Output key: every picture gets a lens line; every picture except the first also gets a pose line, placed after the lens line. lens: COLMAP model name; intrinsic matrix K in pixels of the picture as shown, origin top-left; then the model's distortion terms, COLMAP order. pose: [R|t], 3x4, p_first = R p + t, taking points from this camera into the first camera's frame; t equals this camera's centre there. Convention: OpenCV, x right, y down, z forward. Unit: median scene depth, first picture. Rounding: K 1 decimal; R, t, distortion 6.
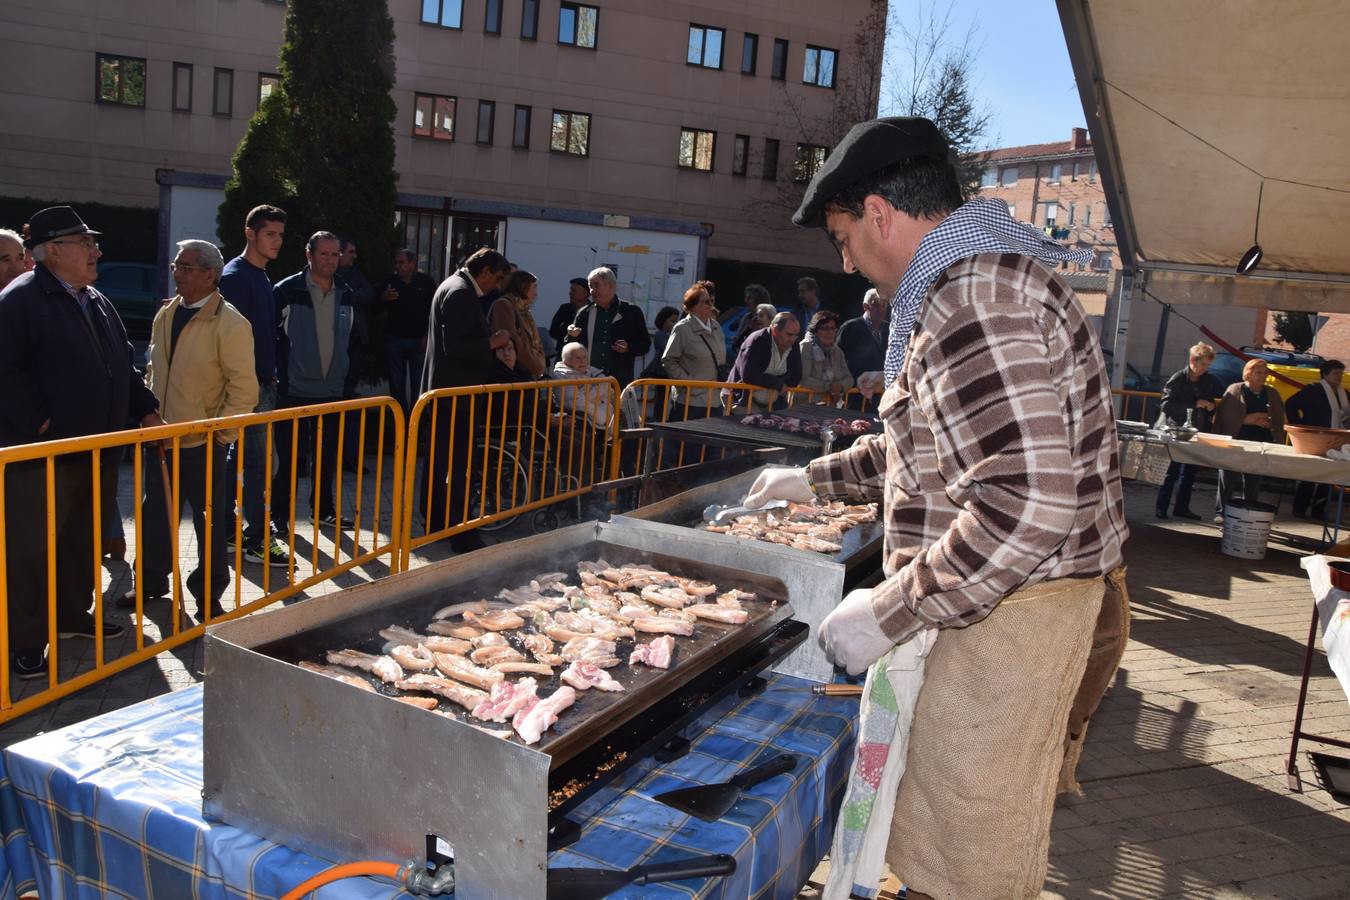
lens RADIAL K [[1042.8, 0, 675.0], [0, 1042.8, 450.0], [0, 0, 1]] dist [-0.151897, 0.108237]
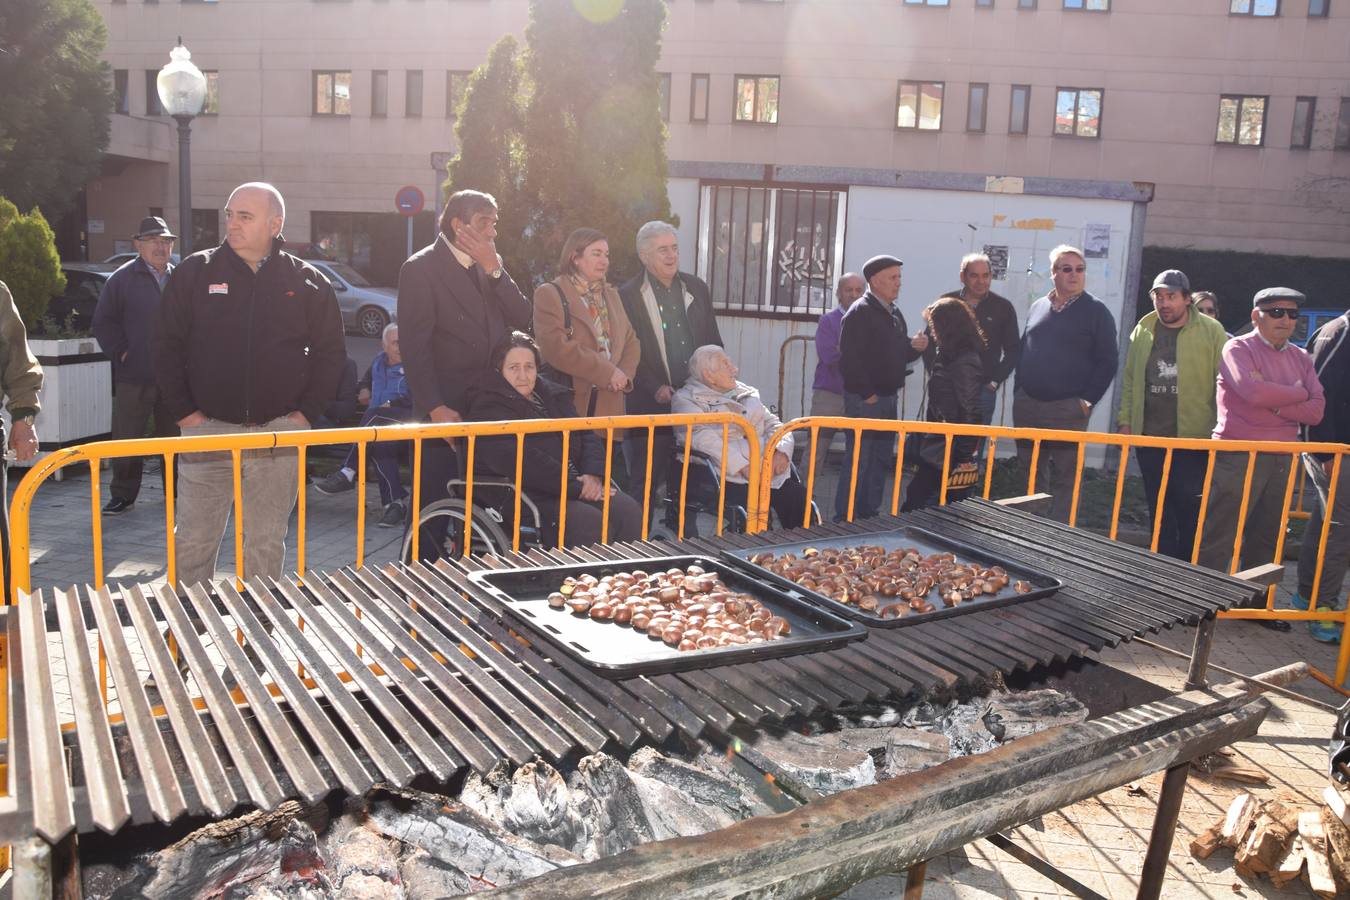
lens RADIAL K [[1042.8, 0, 675.0], [0, 1042.8, 450.0], [0, 0, 1]] dist [-0.151897, 0.108237]
pose [[0.864927, 0.046780, -0.499712, 0.043206], [-0.052795, 0.998603, 0.002103, -0.011212], [0.499113, 0.024564, 0.866189, 0.113120]]
